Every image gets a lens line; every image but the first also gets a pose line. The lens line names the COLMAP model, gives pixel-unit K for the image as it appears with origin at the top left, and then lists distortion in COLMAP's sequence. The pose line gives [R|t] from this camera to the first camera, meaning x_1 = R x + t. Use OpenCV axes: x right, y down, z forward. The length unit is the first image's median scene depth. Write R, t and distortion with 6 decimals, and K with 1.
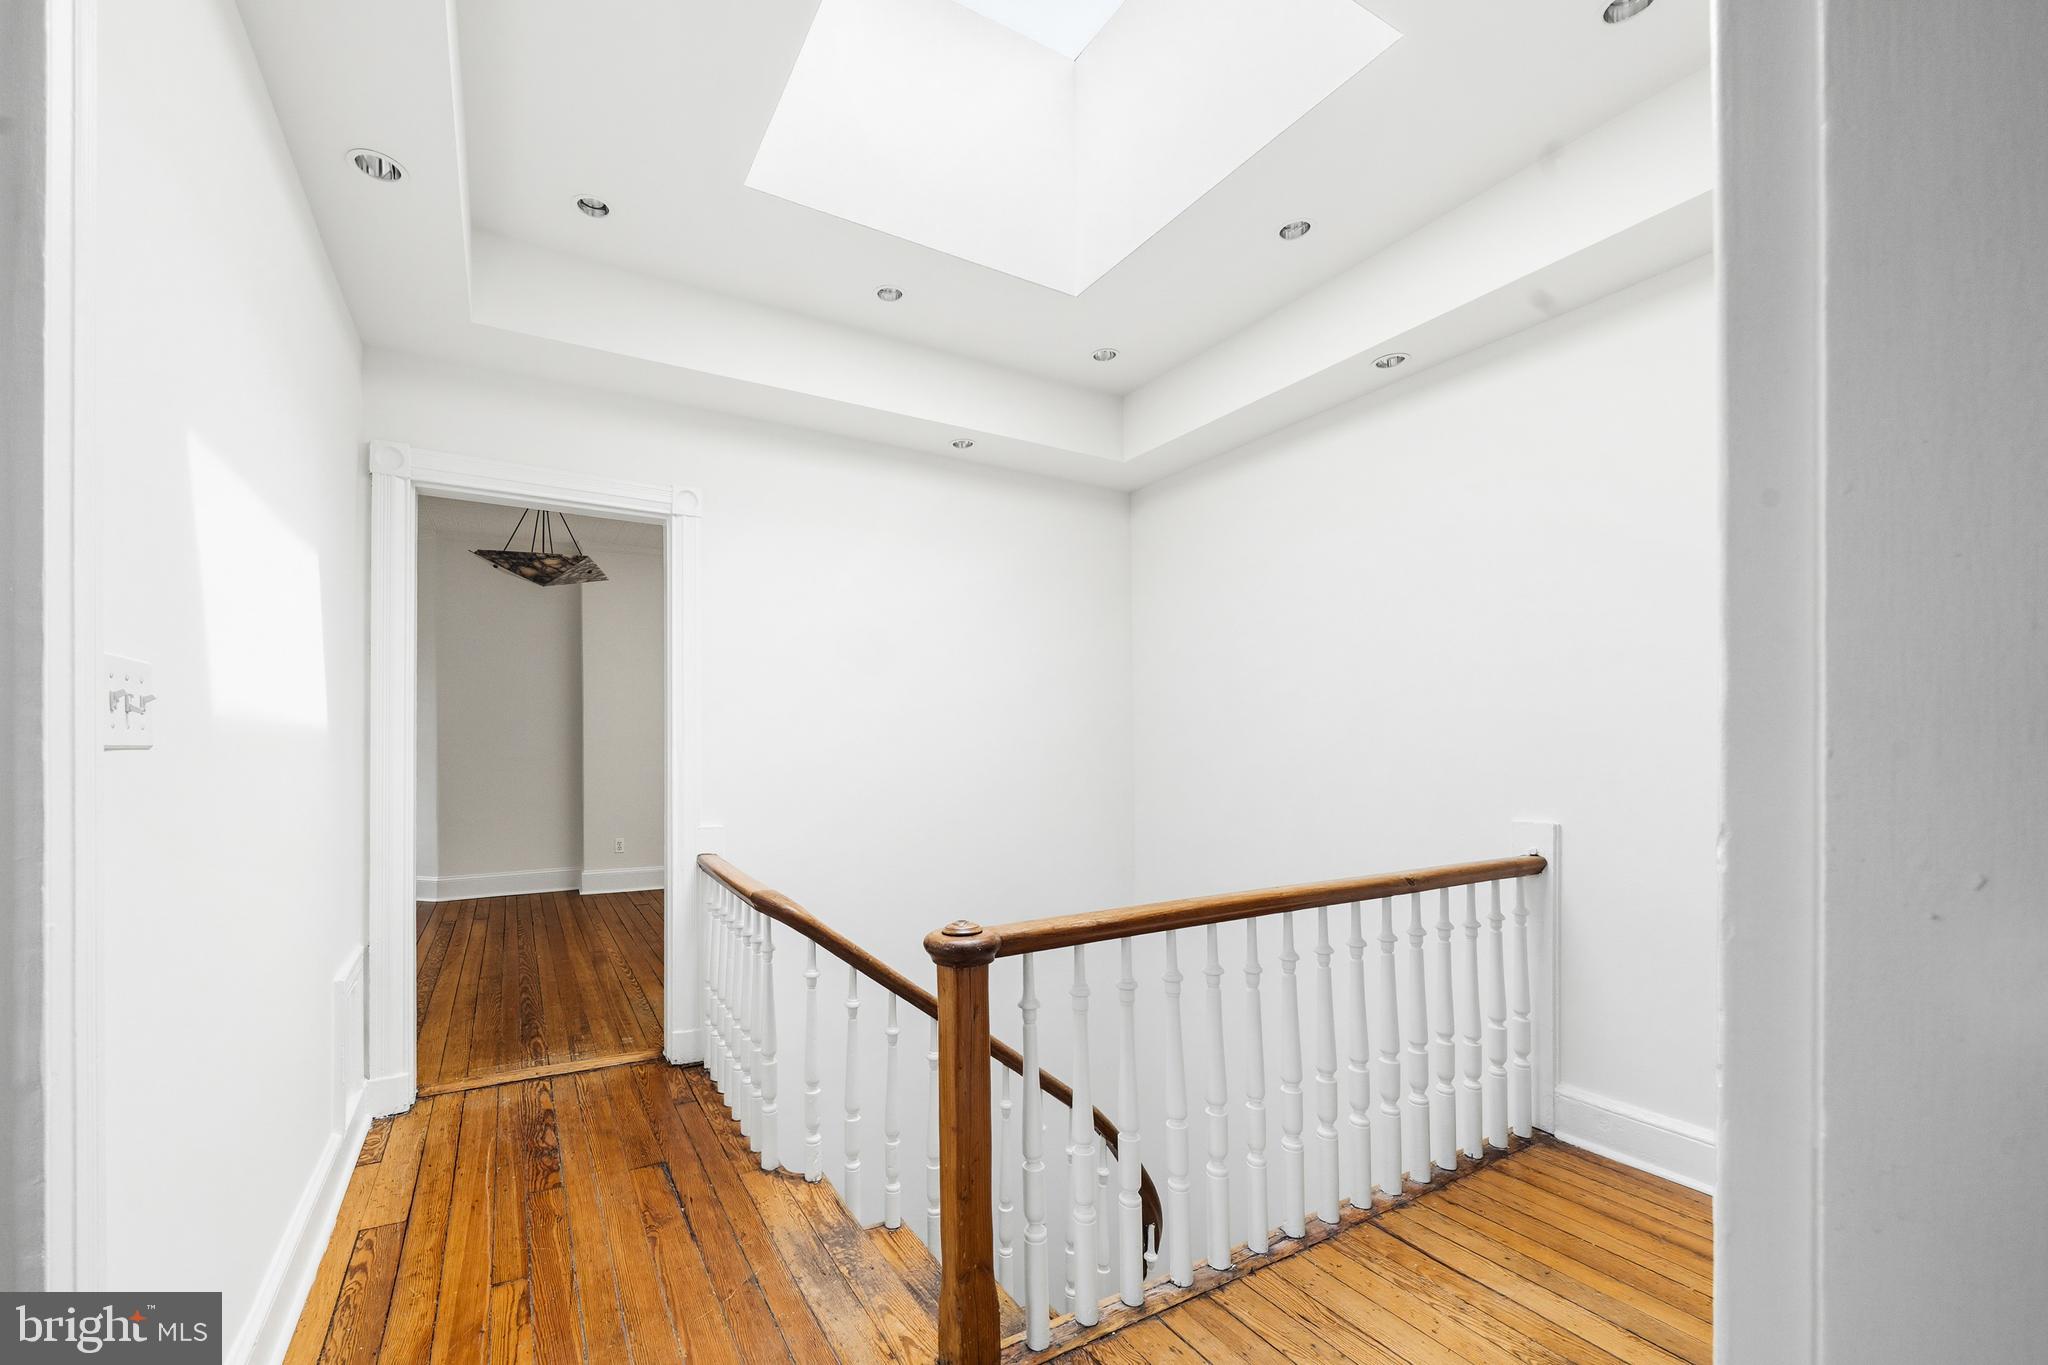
lens RADIAL K [[704.5, 0, 1024.8], [0, 704.5, 759.4], [0, 0, 1]] dist [0.000862, 0.000024]
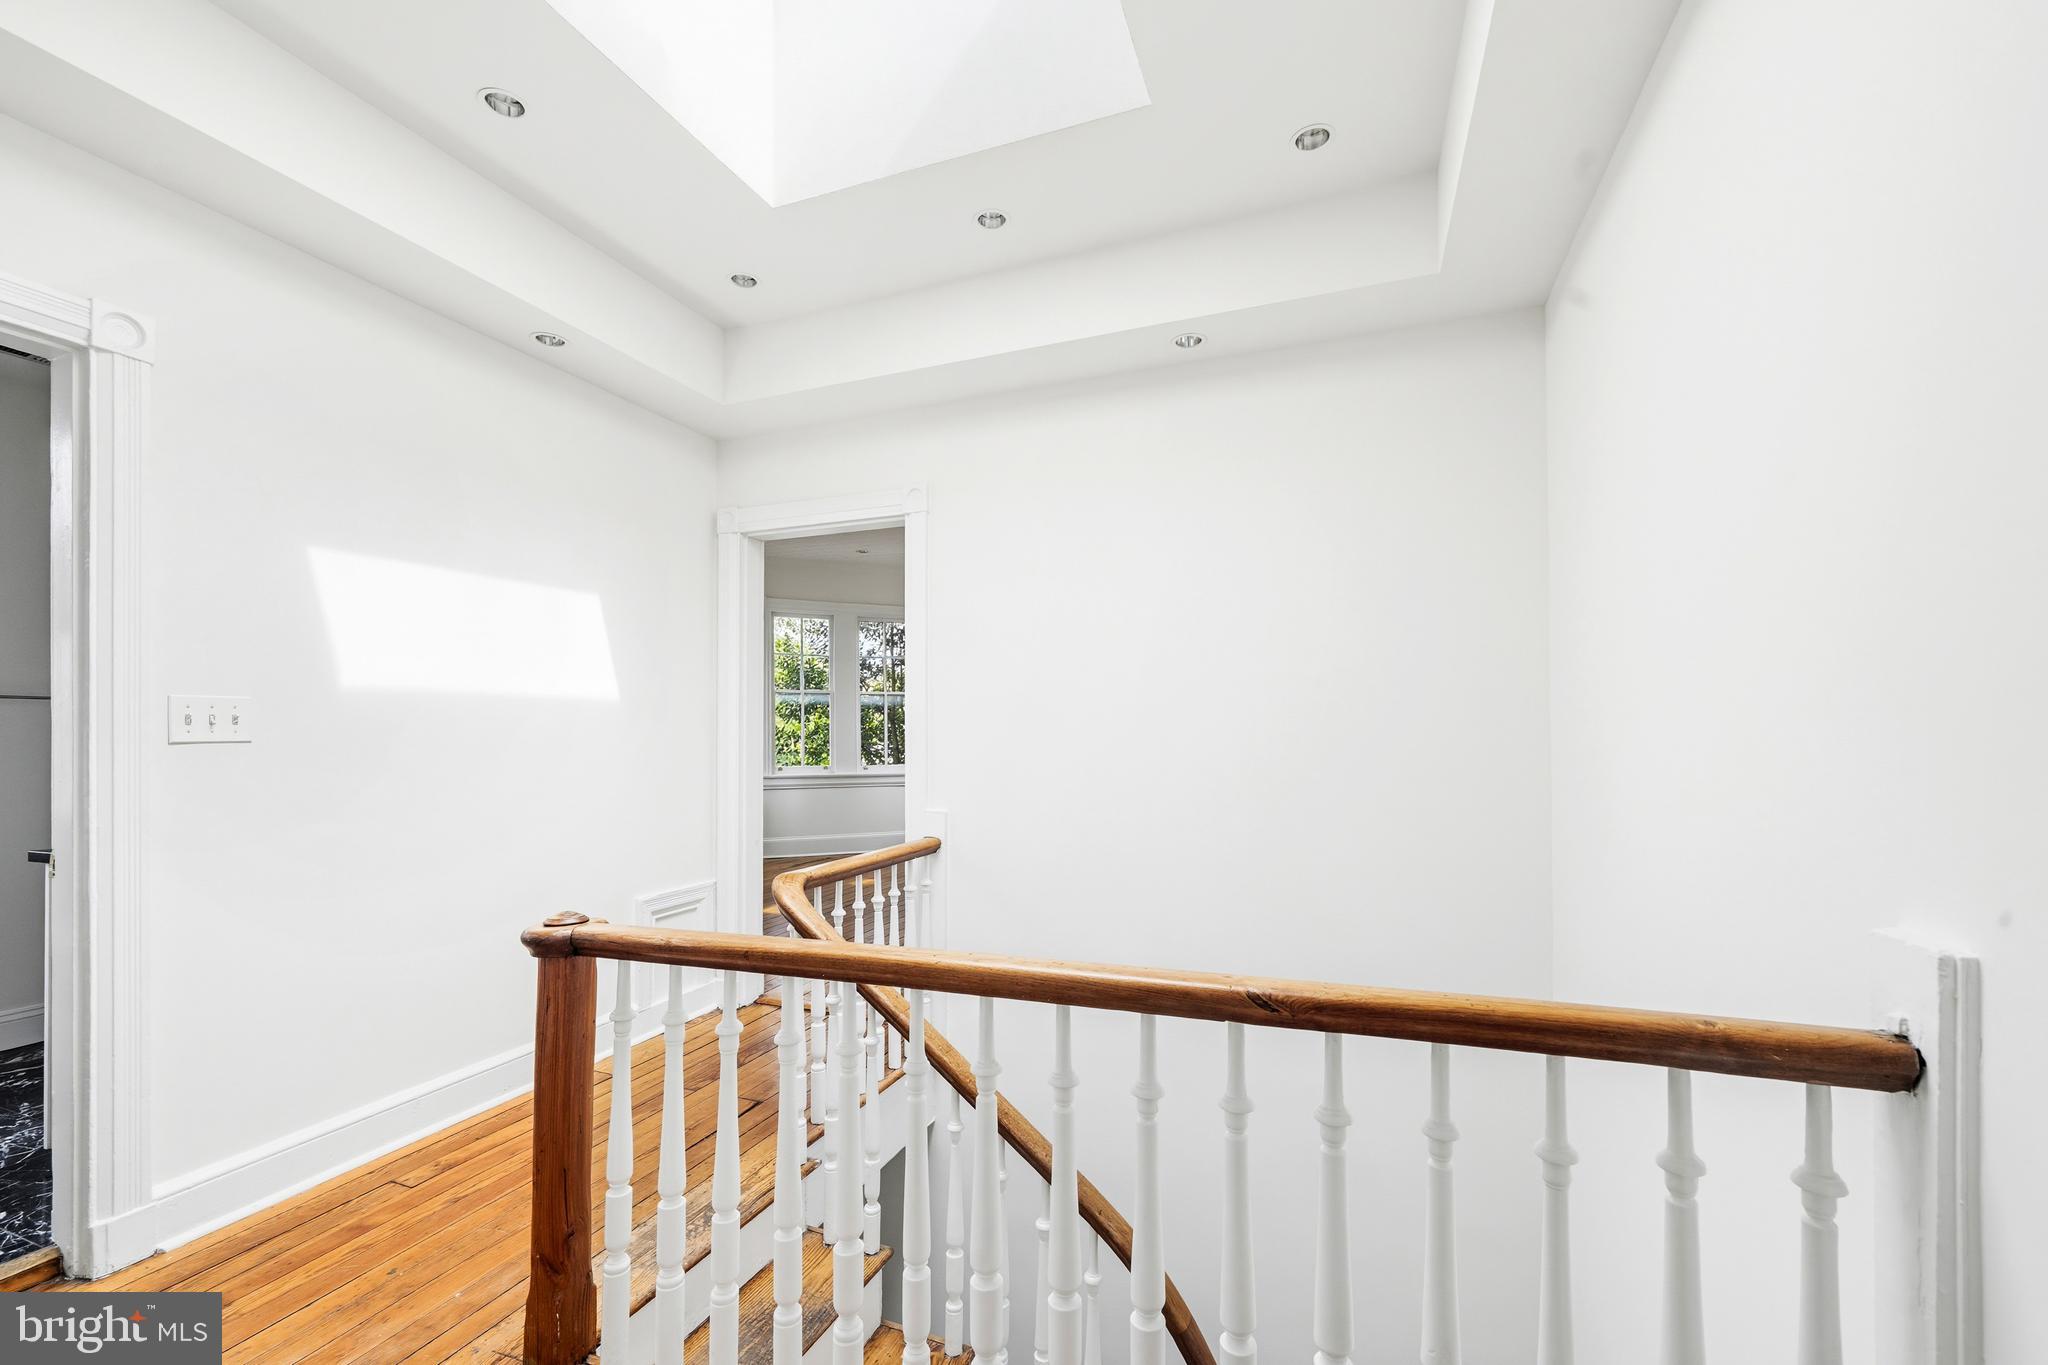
lens RADIAL K [[859.8, 0, 1032.3], [0, 859.8, 719.0], [0, 0, 1]] dist [0.013052, -0.000010]
pose [[0.670398, -0.021445, -0.741692, 0.684279], [0.001318, 0.999615, -0.027710, -0.008836], [0.742001, 0.017599, 0.670168, 0.351484]]
